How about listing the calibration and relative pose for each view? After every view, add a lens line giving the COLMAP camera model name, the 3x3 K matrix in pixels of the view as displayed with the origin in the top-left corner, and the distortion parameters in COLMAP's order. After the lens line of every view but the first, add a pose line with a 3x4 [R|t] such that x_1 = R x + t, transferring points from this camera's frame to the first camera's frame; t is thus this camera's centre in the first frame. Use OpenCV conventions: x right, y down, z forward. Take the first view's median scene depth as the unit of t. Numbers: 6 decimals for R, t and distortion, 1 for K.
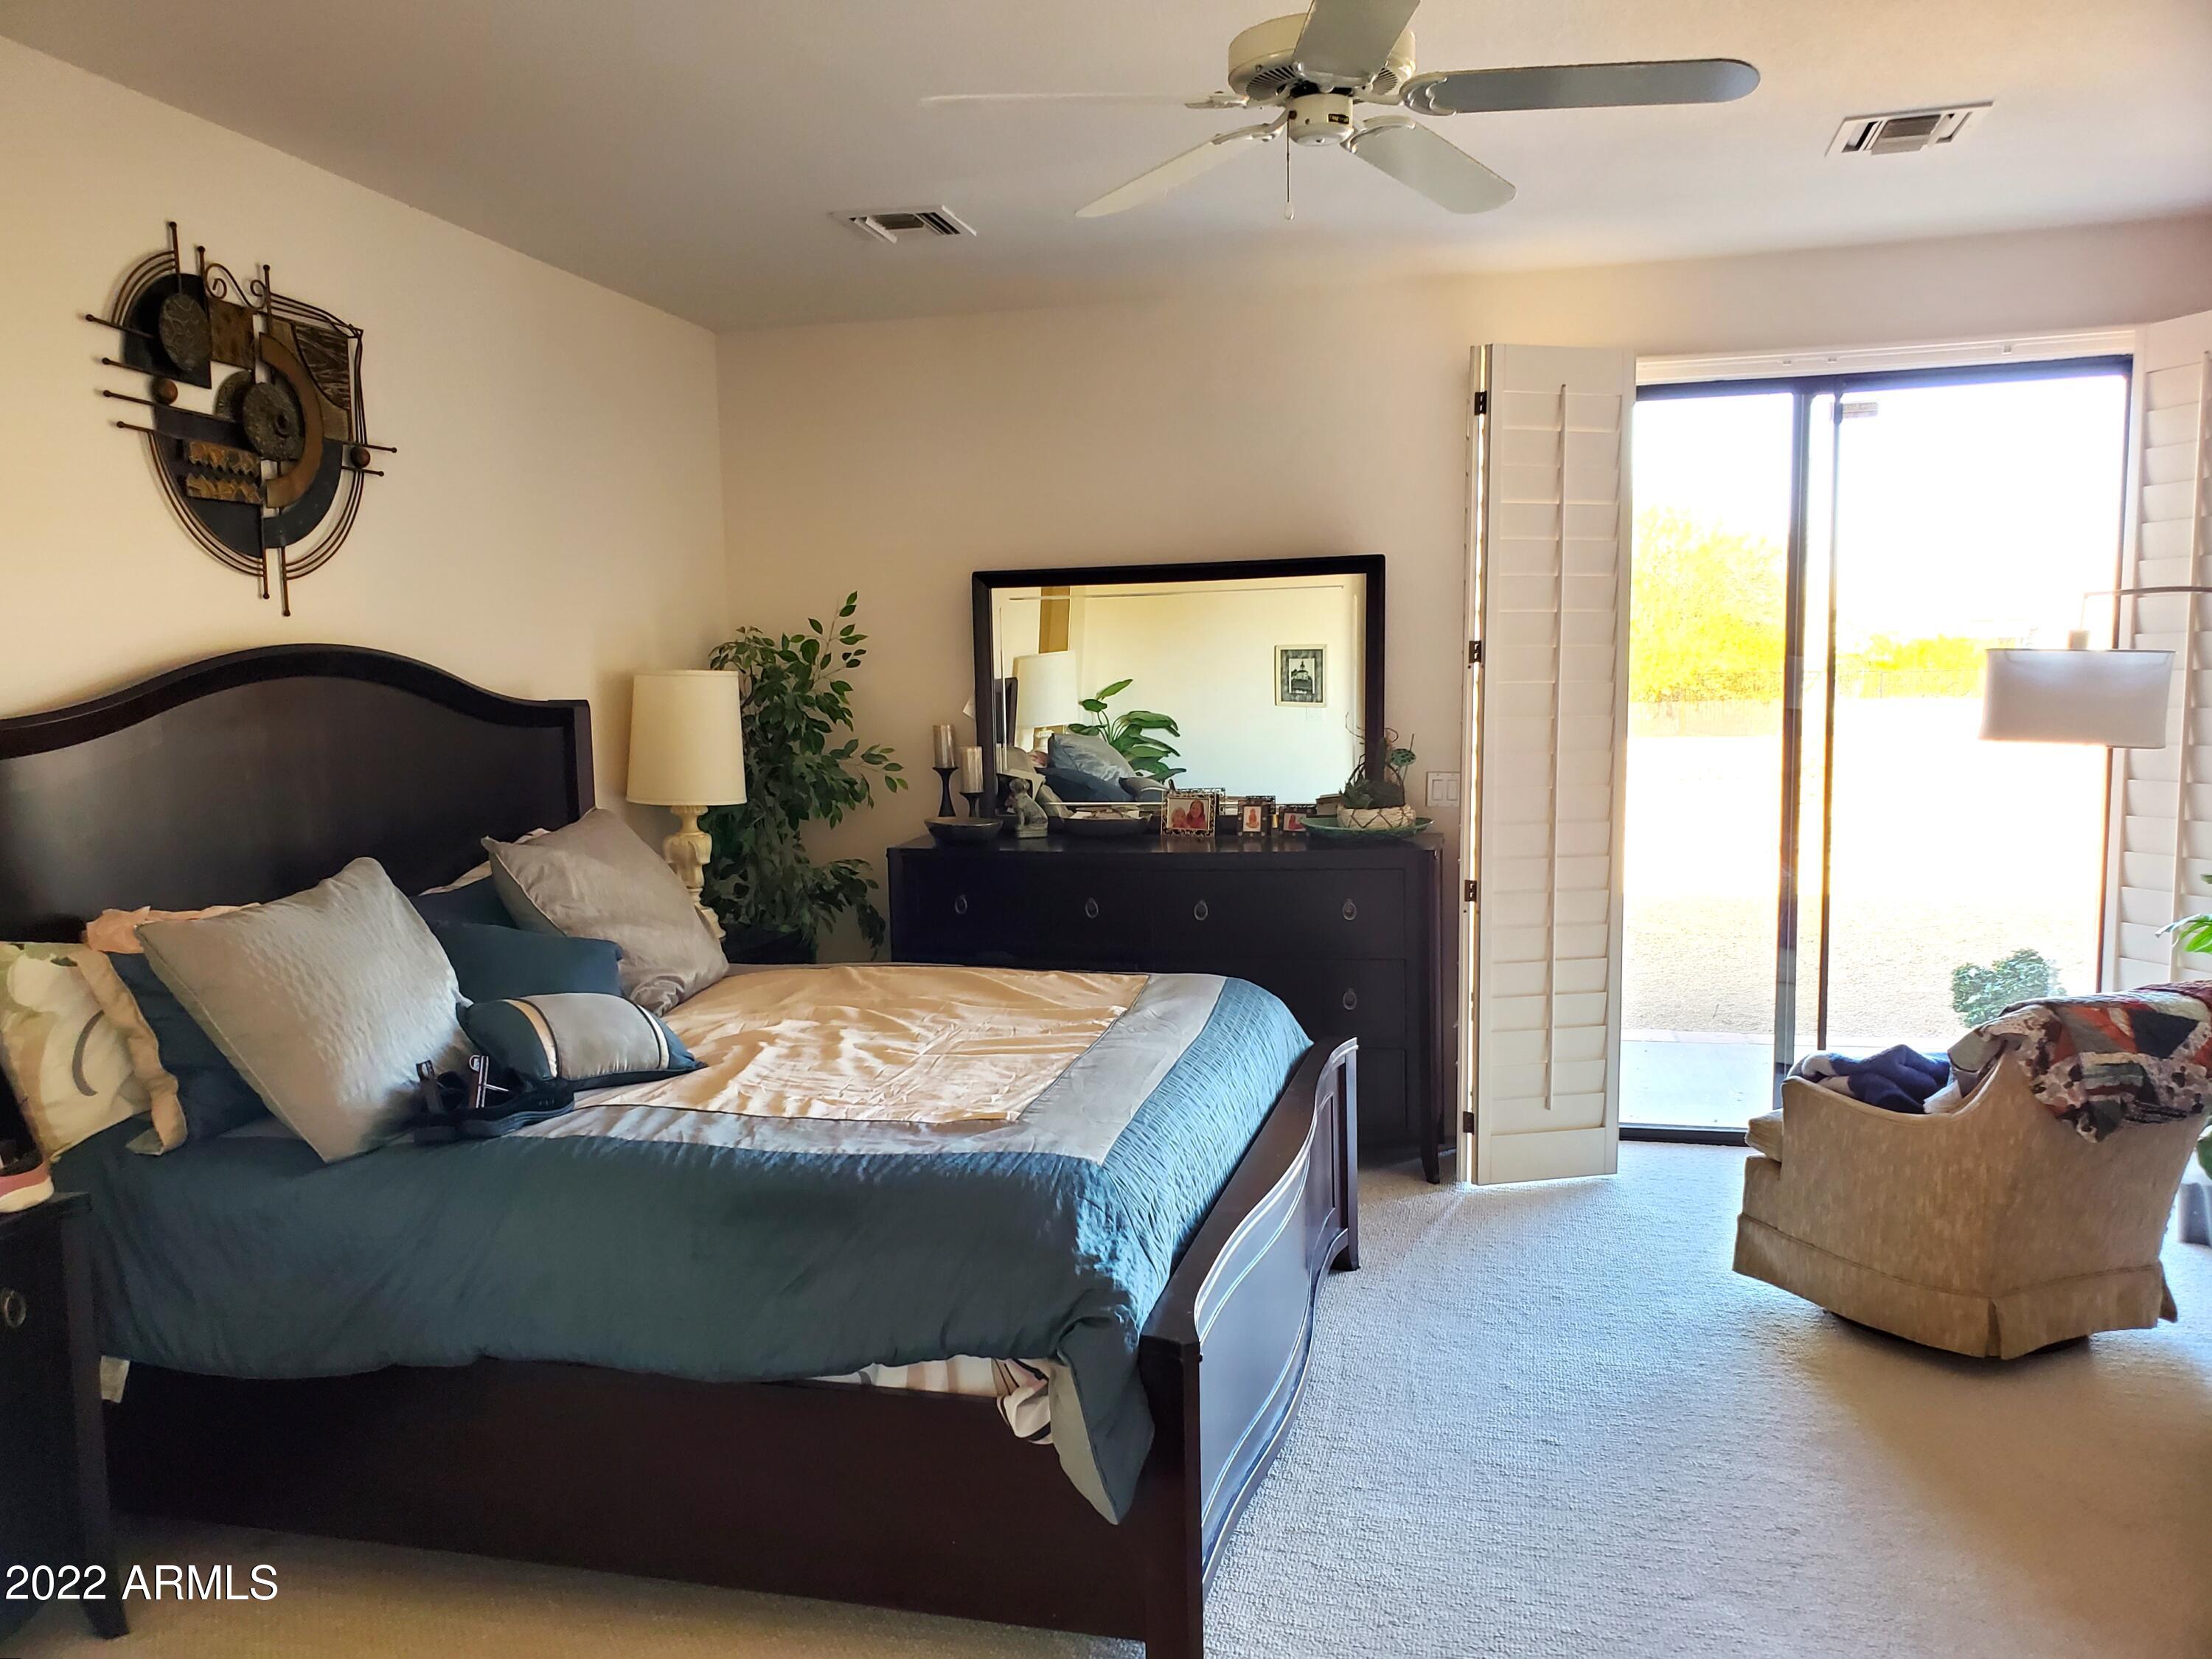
lens RADIAL K [[1641.5, 0, 1106.0], [0, 1641.5, 829.5], [0, 0, 1]] dist [0.082384, -0.000993]
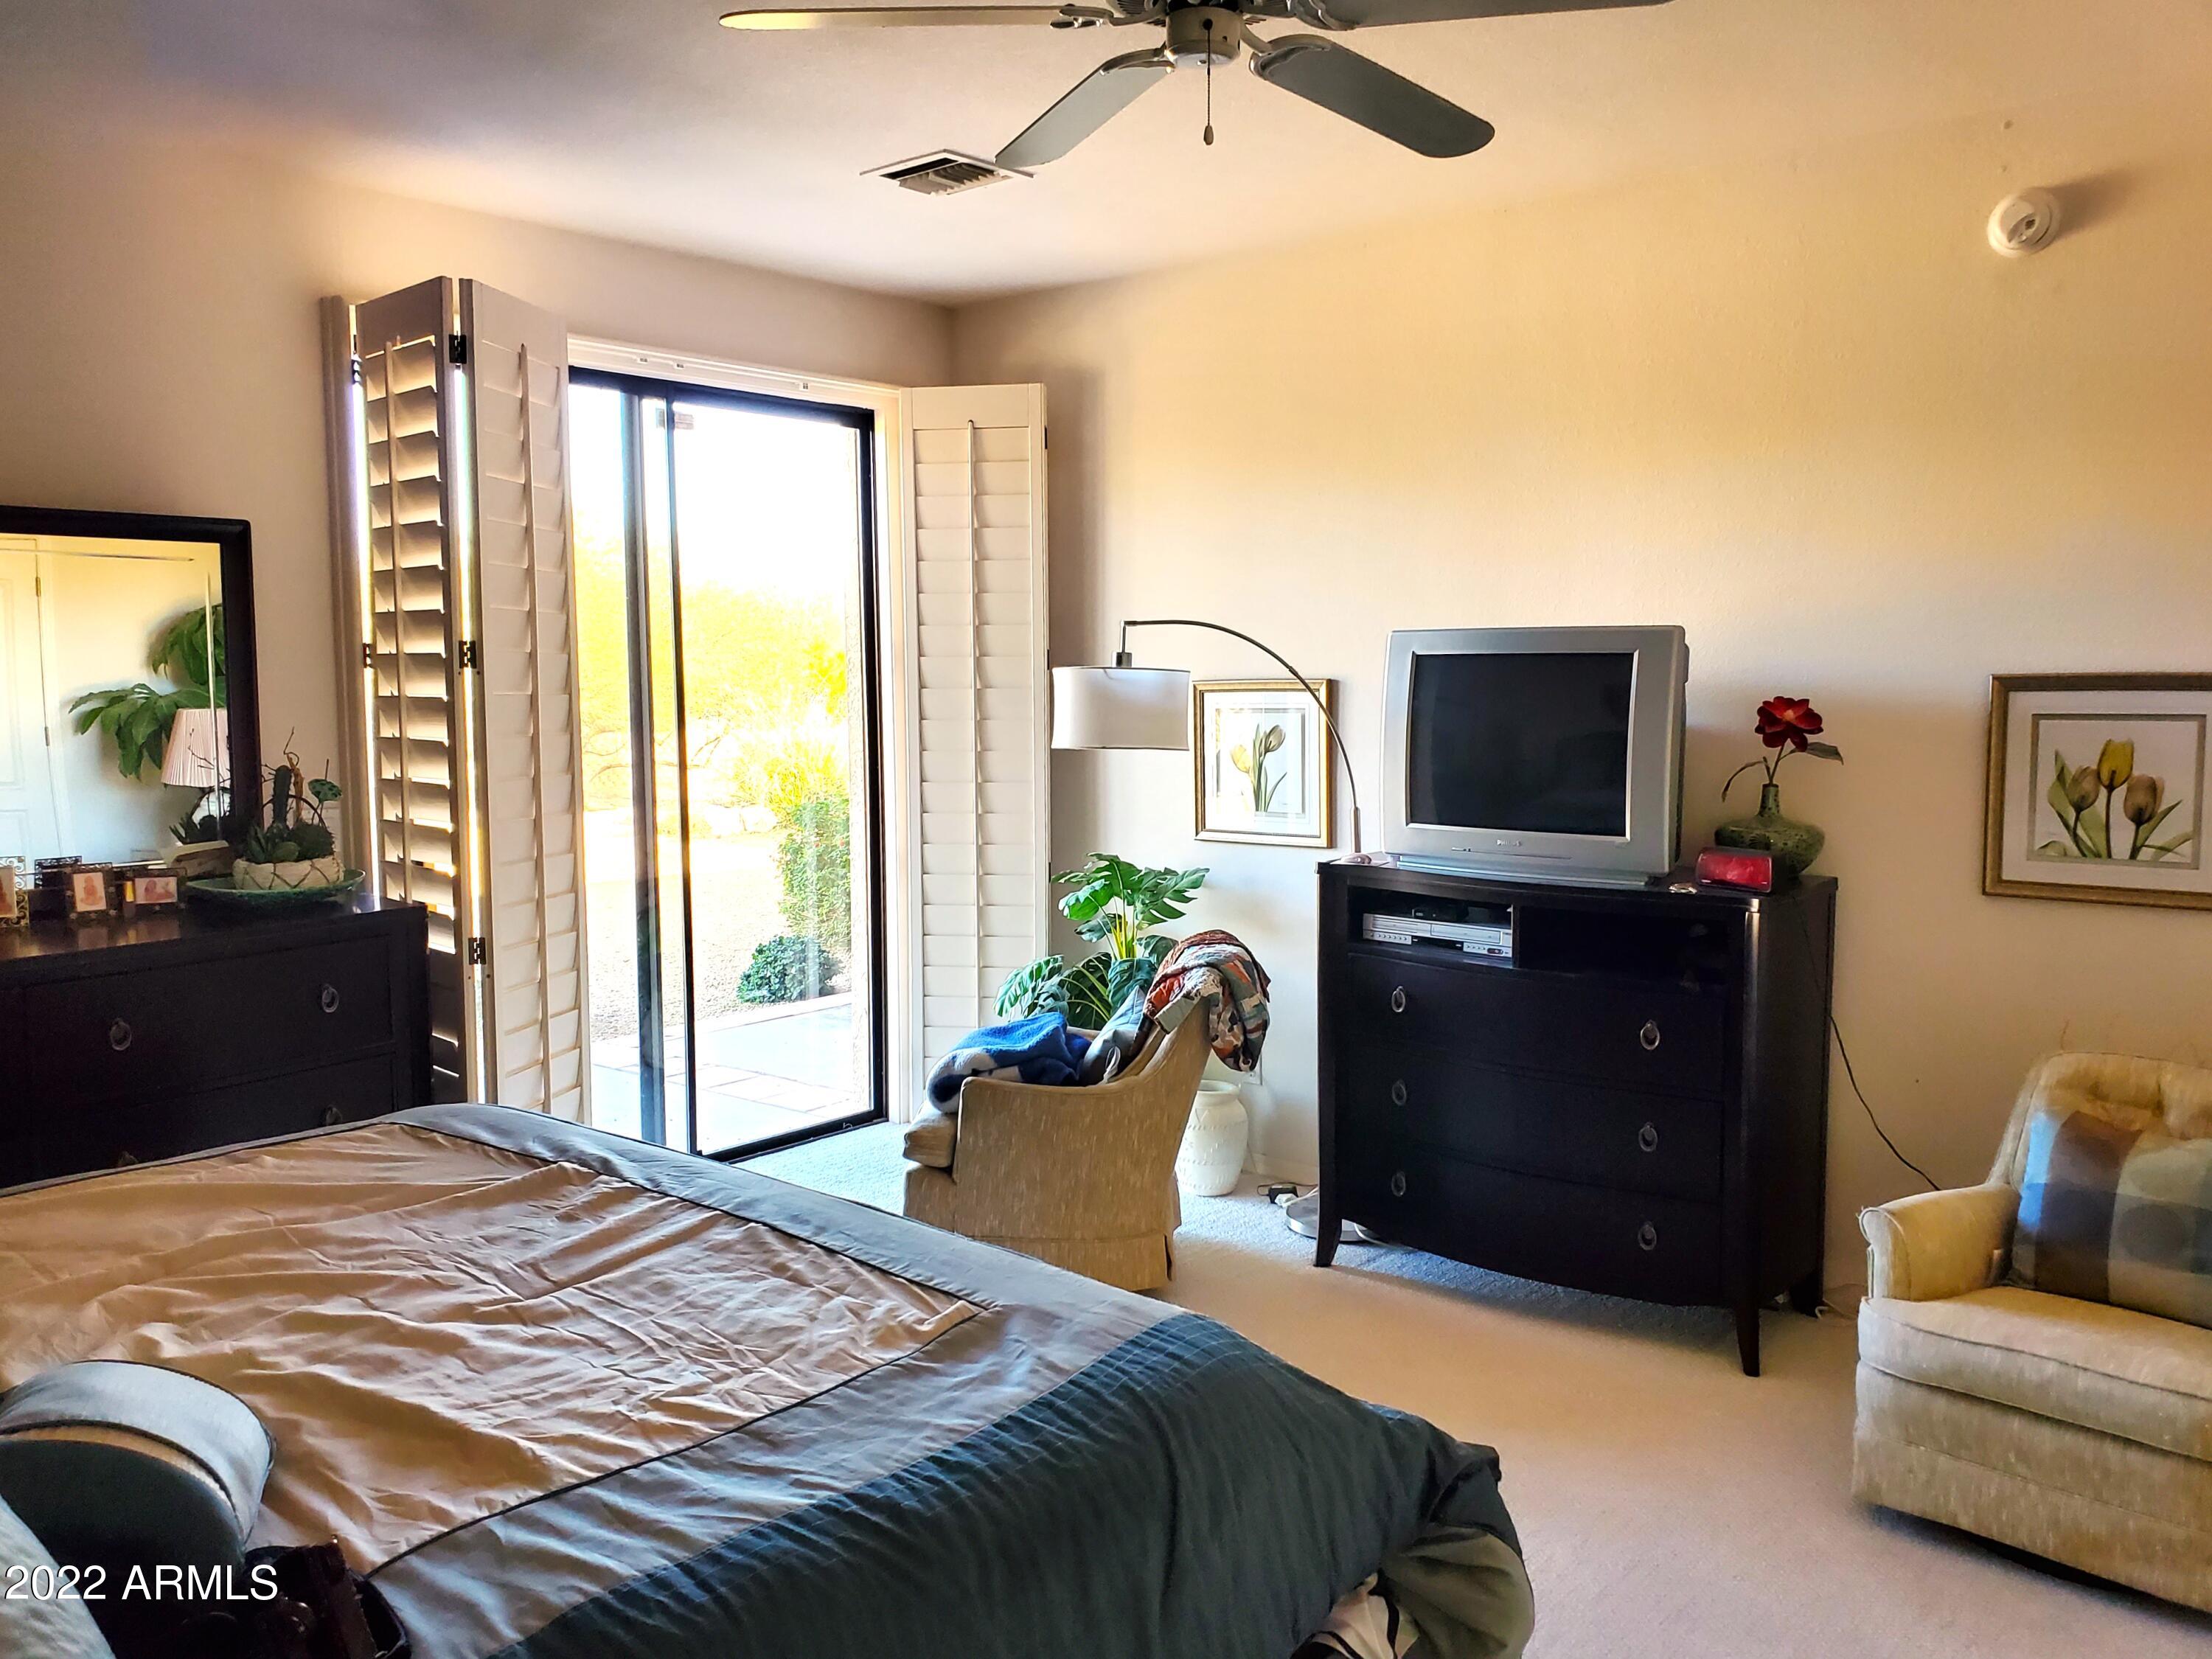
lens RADIAL K [[1719.0, 0, 1106.0], [0, 1719.0, 829.5], [0, 0, 1]] dist [-0.005402, -0.004423]
pose [[0.484314, -0.068836, 0.872182, -0.573718], [0.078219, 0.996315, 0.035199, -0.043492], [-0.871391, 0.051173, 0.487914, 0.513801]]
